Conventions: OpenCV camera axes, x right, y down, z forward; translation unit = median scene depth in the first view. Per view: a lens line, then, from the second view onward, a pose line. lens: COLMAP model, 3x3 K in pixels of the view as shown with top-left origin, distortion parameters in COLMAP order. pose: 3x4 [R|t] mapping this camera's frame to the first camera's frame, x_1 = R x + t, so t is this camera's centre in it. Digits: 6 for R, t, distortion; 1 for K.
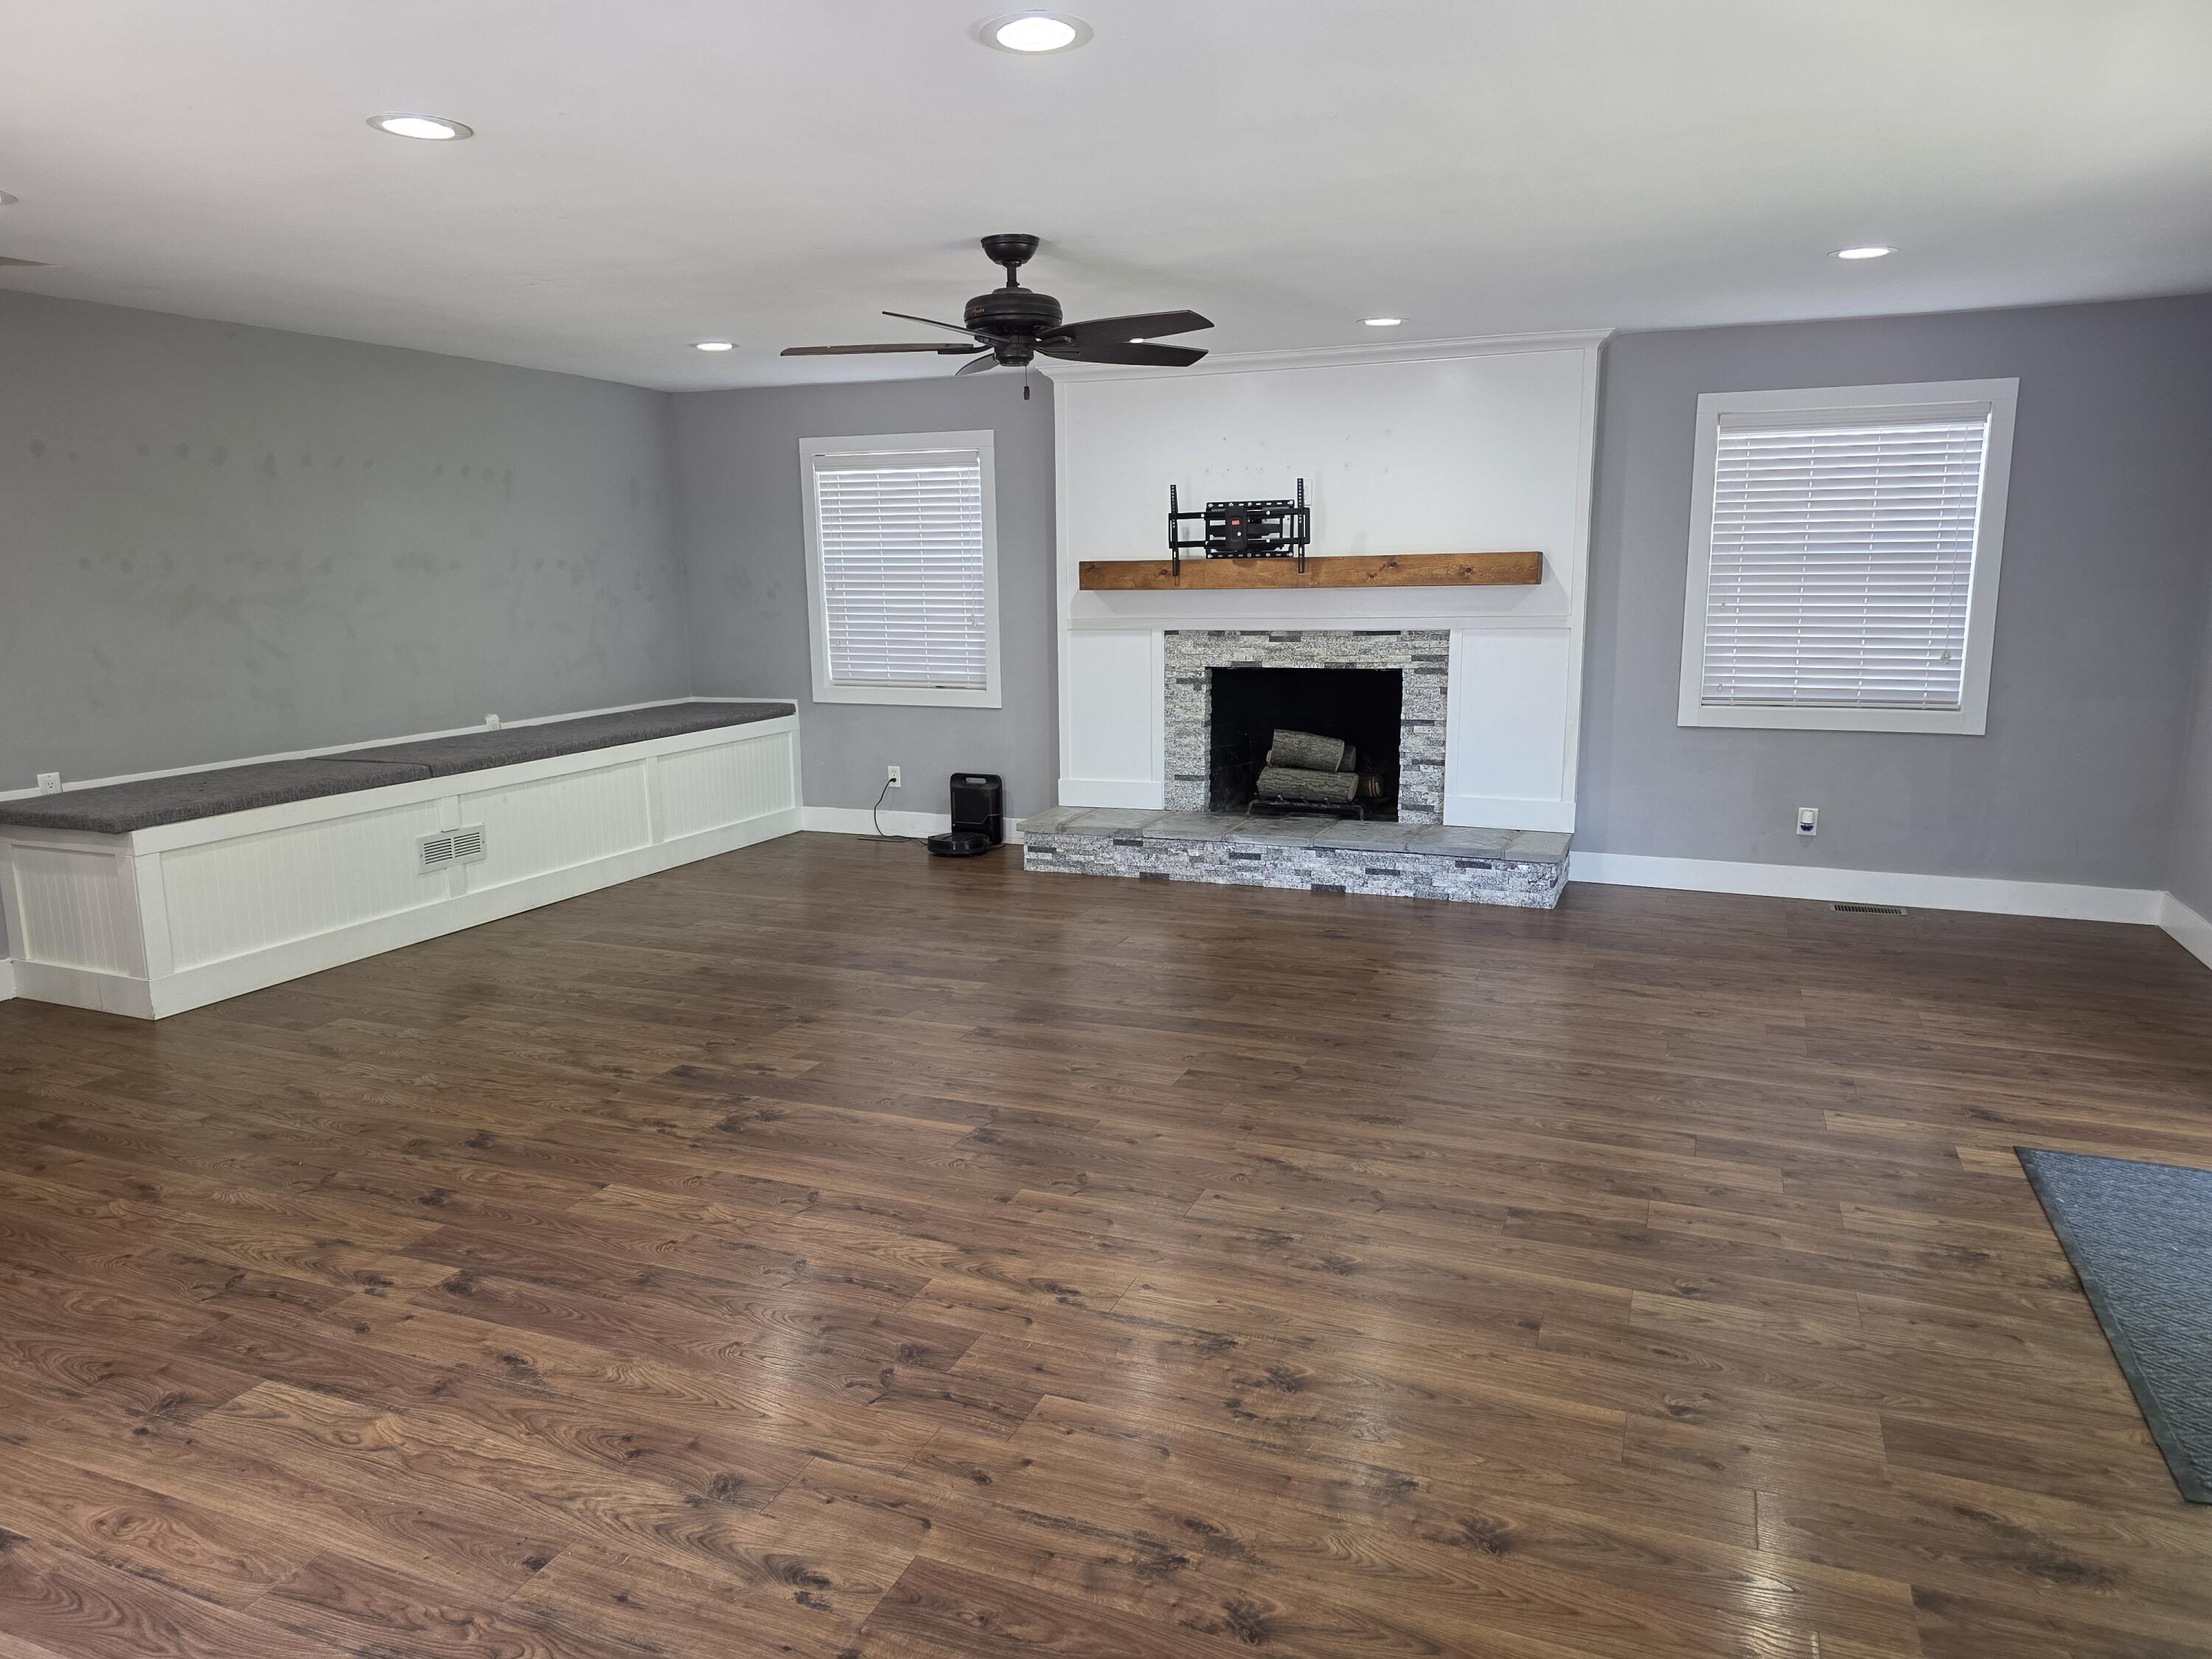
lens RADIAL K [[1471.8, 0, 1108.0], [0, 1471.8, 843.2], [0, 0, 1]] dist [0.112547, -0.117905]
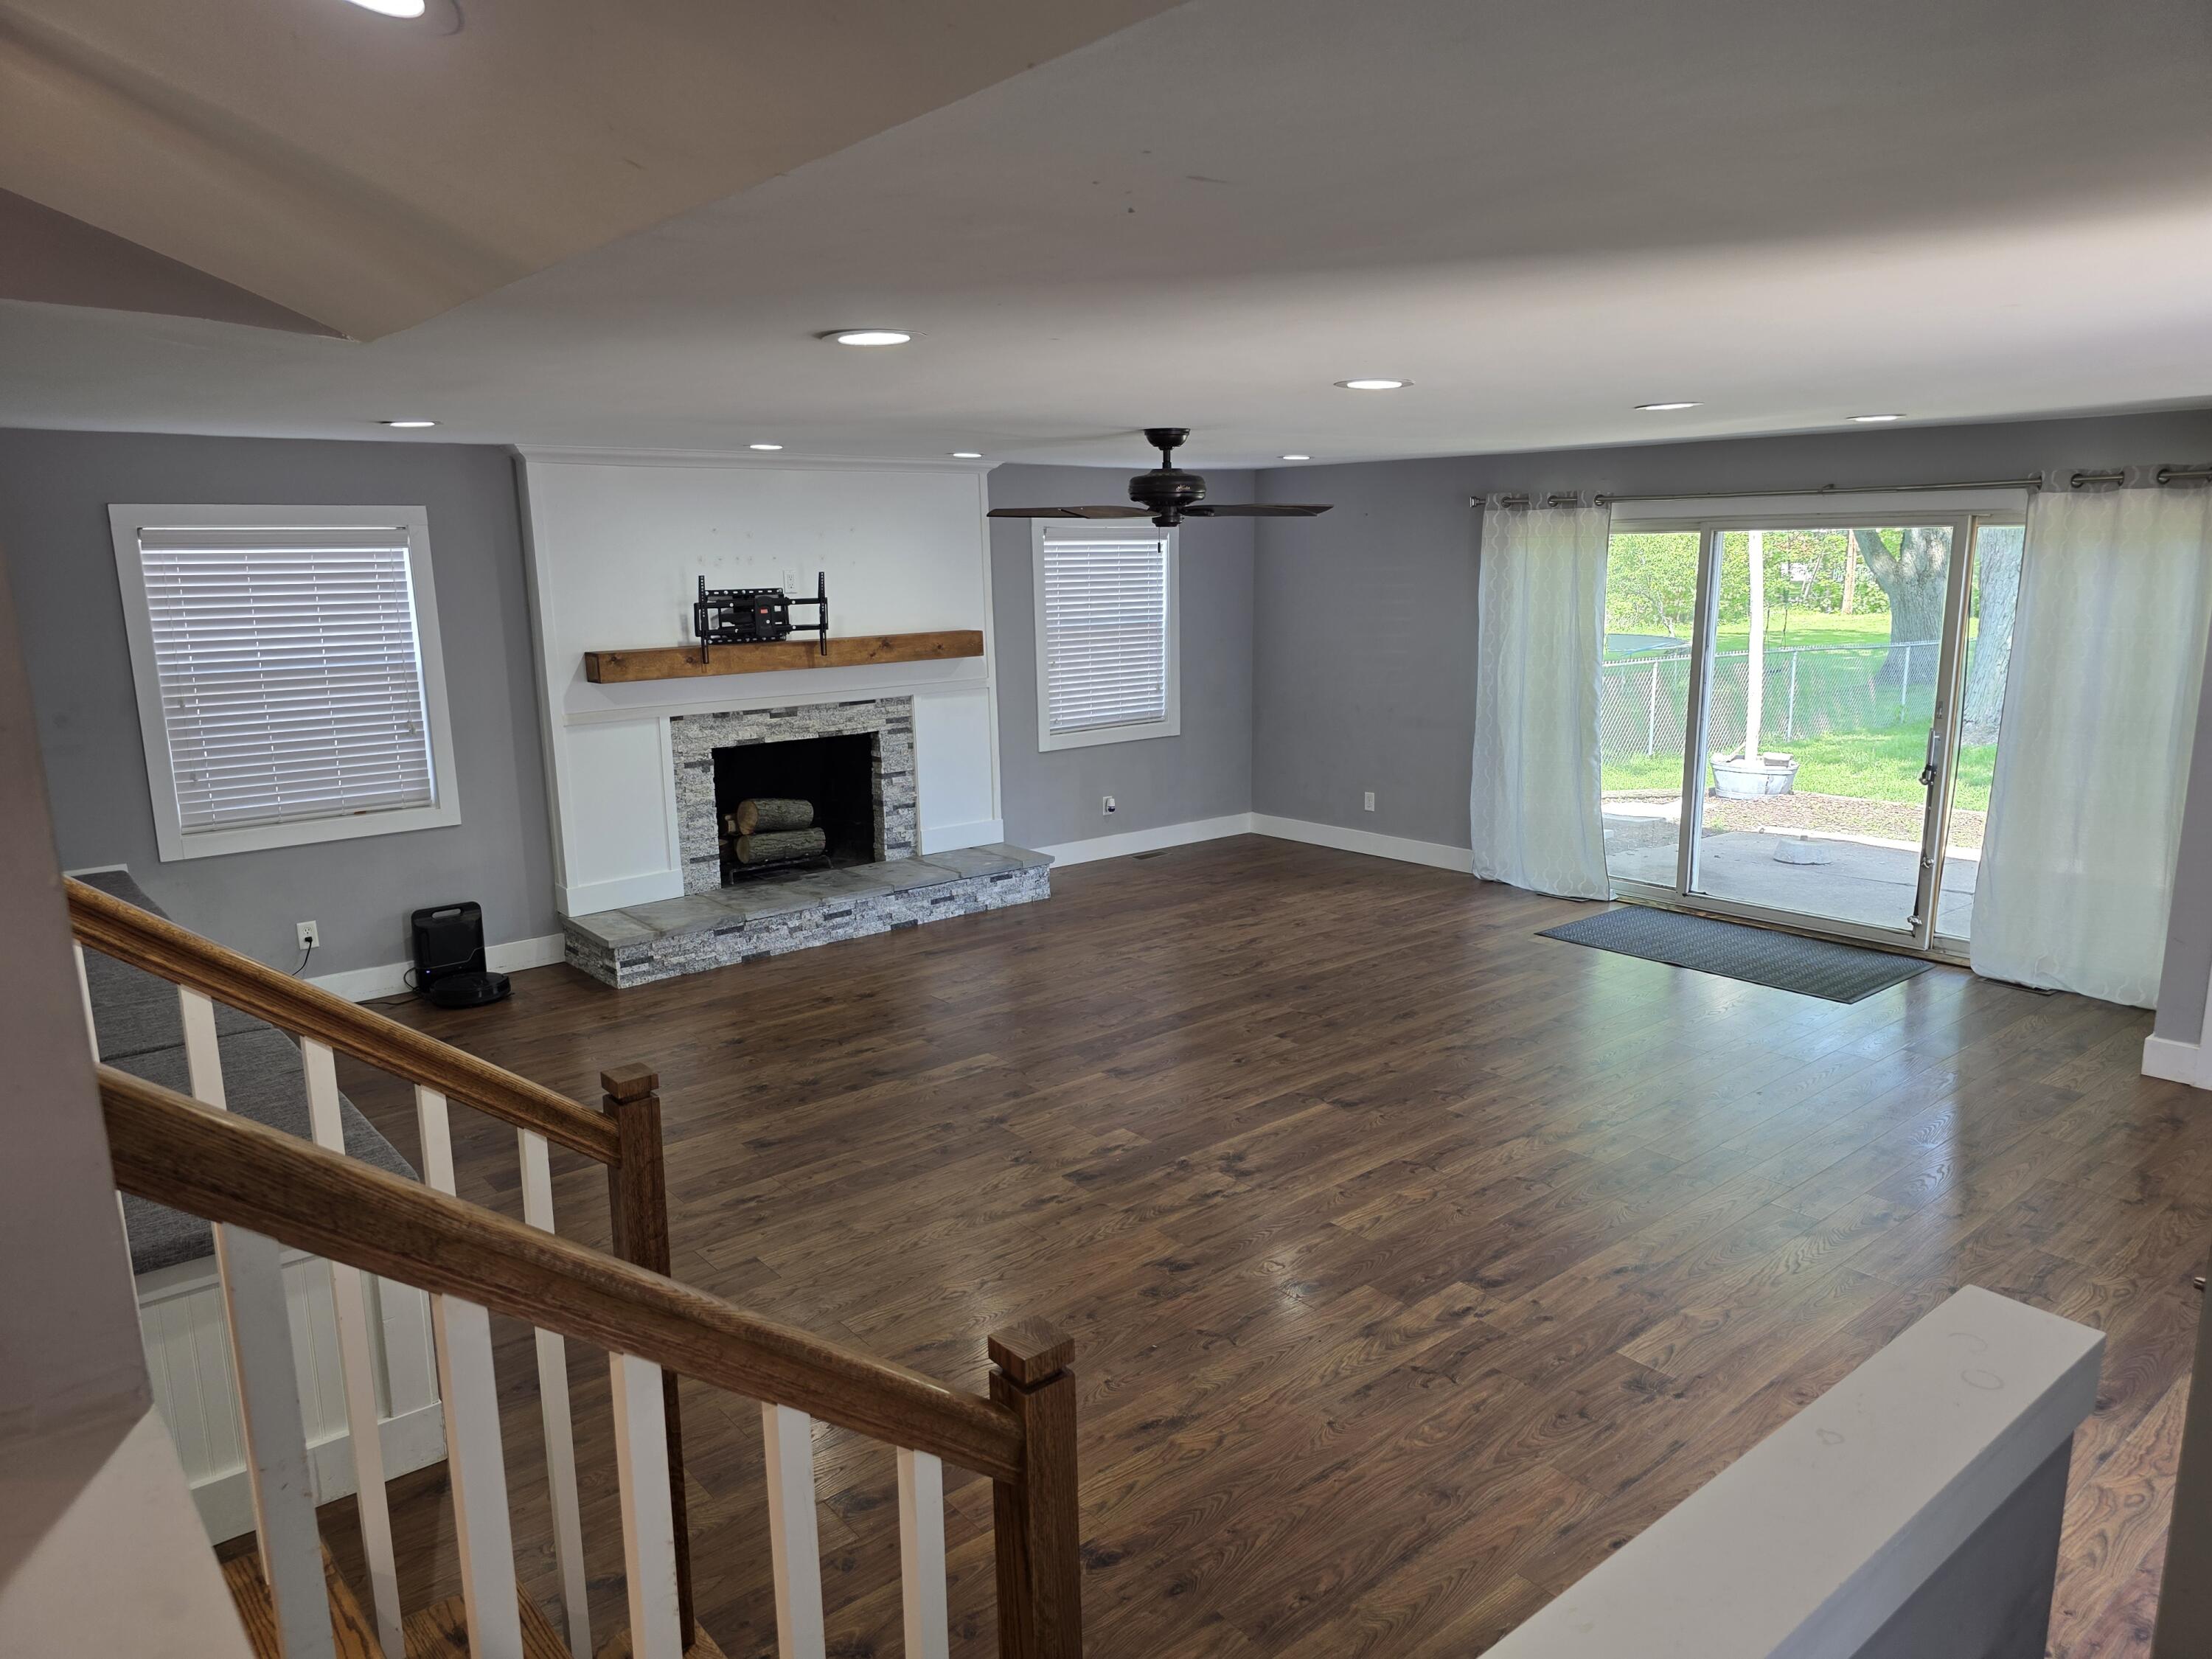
lens RADIAL K [[1471.8, 0, 1108.0], [0, 1471.8, 843.2], [0, 0, 1]] dist [0.112547, -0.117905]
pose [[0.458157, -0.174231, 0.871628, -0.763583], [0.172117, 0.979431, 0.105310, -0.124682], [-0.872048, 0.101773, 0.478721, 0.296732]]
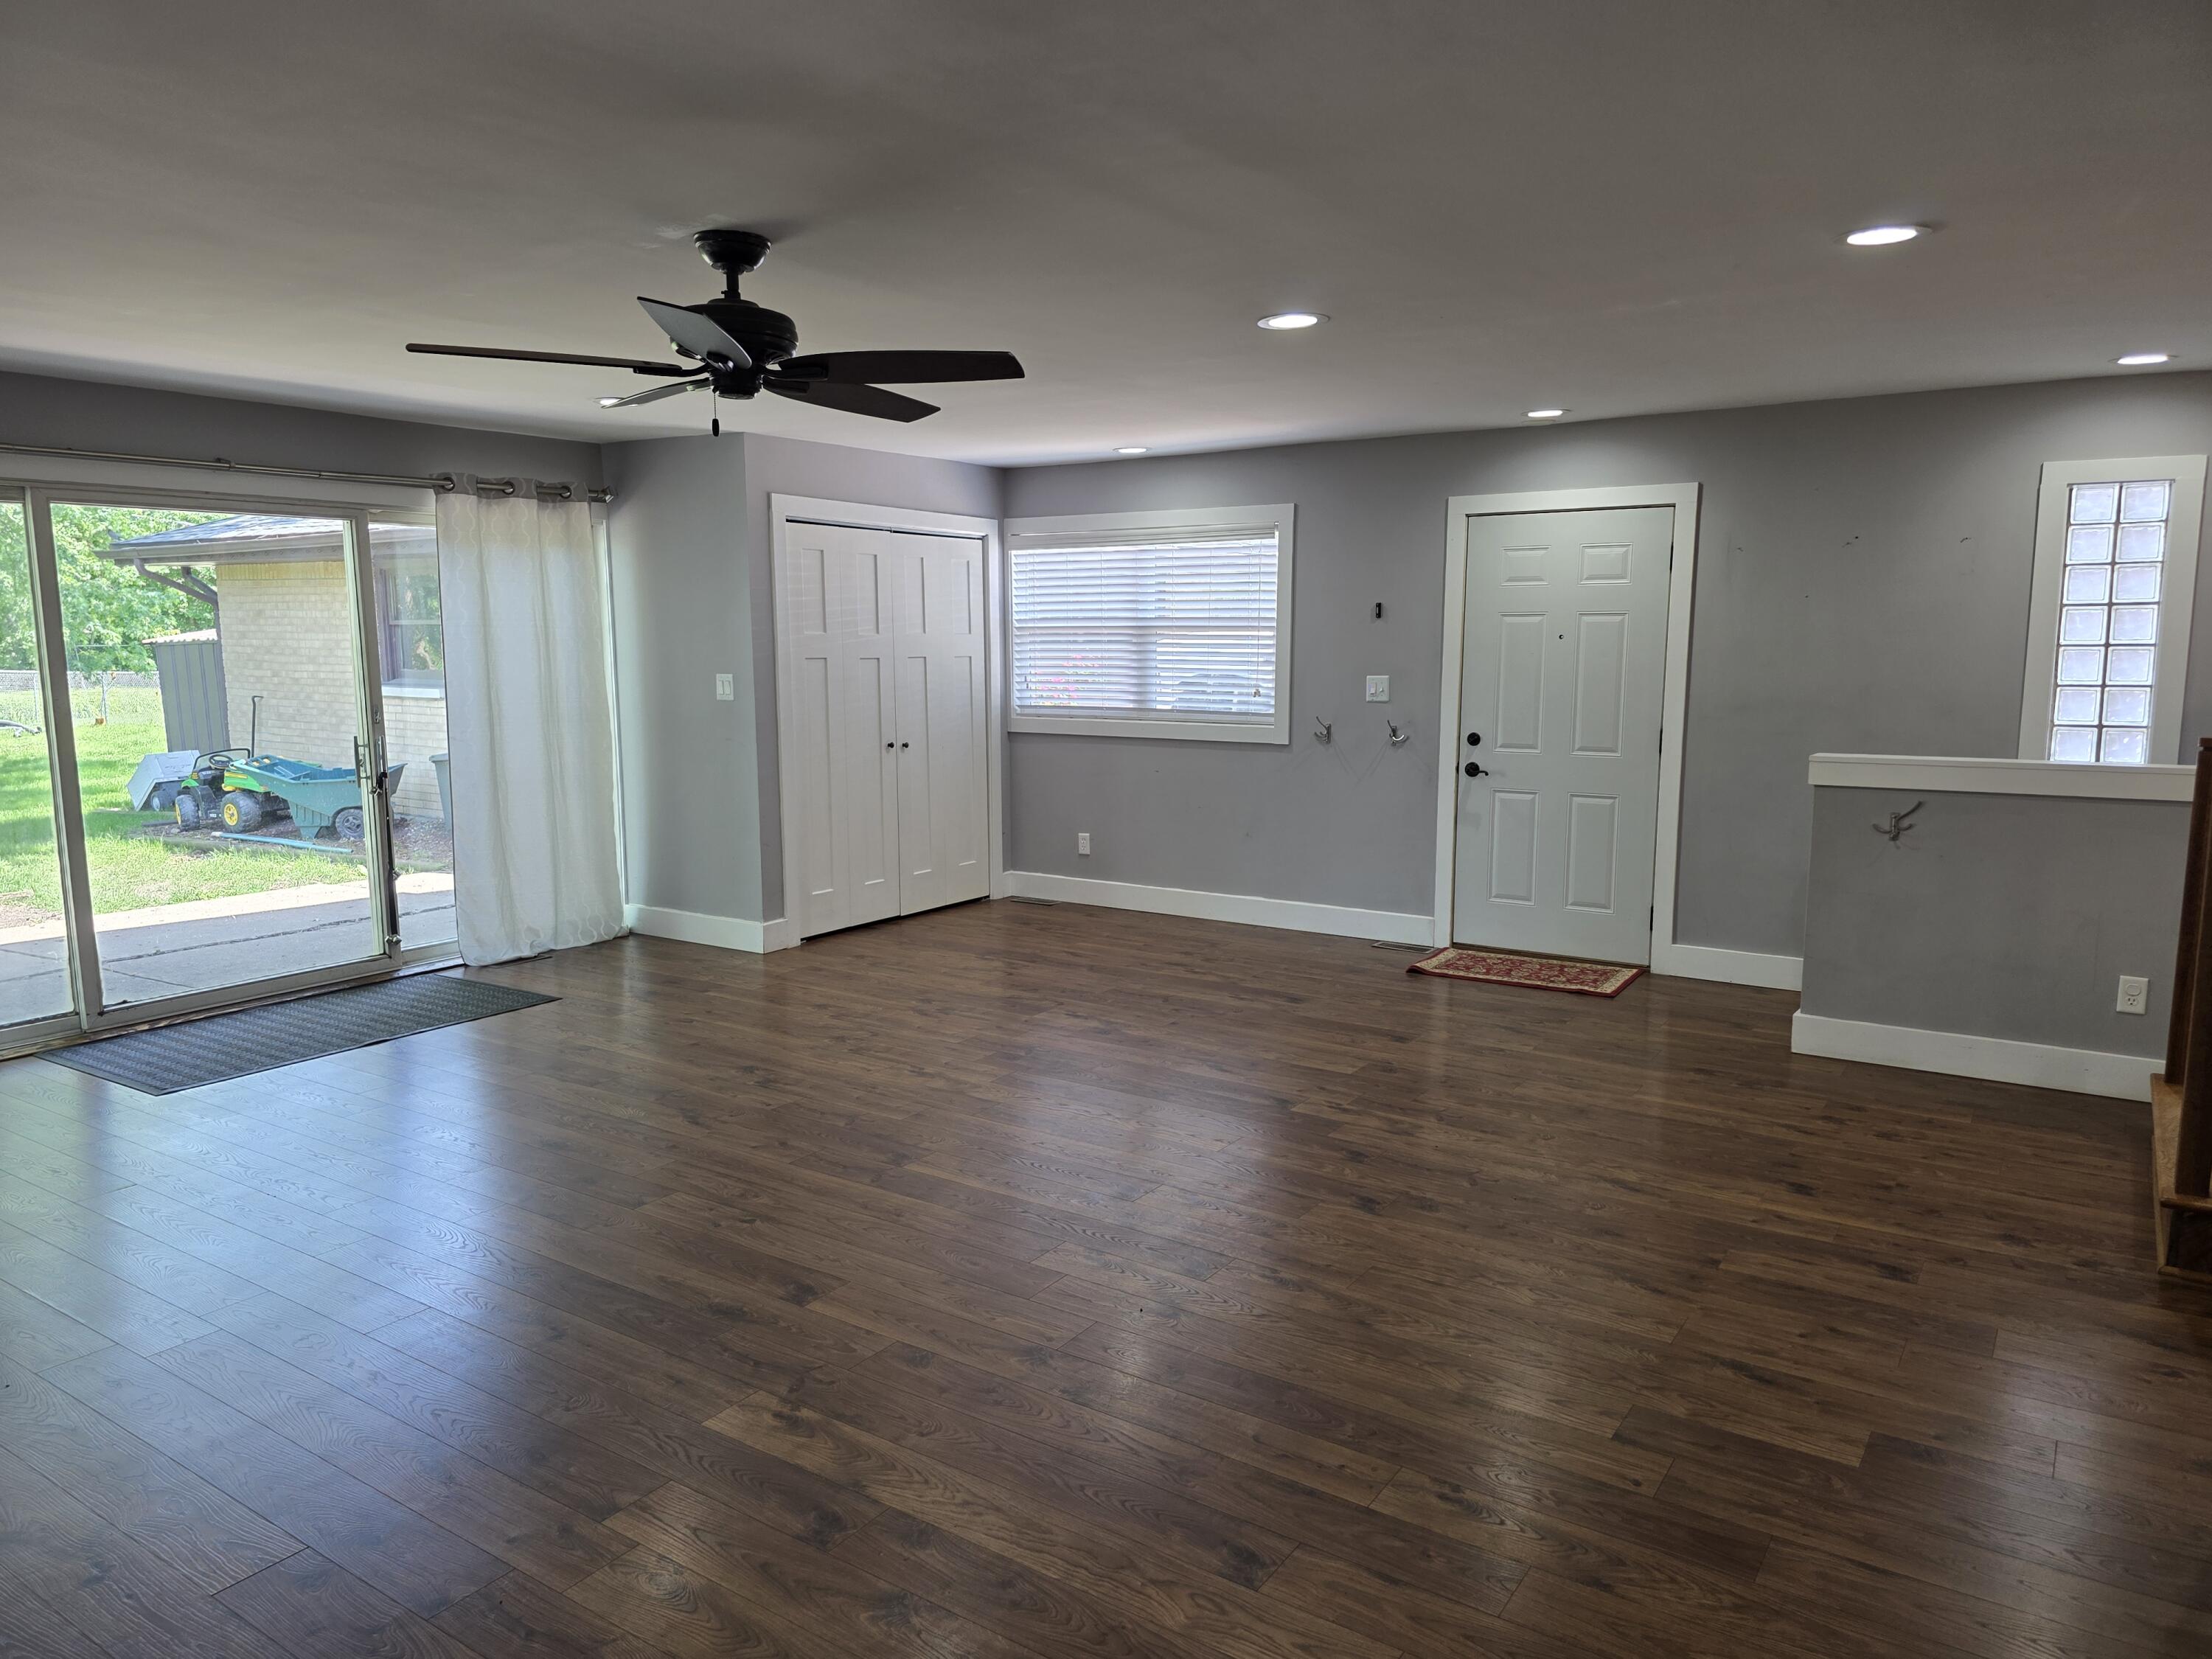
lens RADIAL K [[1471.8, 0, 1108.0], [0, 1471.8, 843.2], [0, 0, 1]] dist [0.112547, -0.117905]
pose [[-0.979578, -0.012811, 0.200654, -0.260626], [0.052548, 0.946970, 0.316997, -0.210317], [-0.194074, 0.321067, -0.926958, 1.103944]]
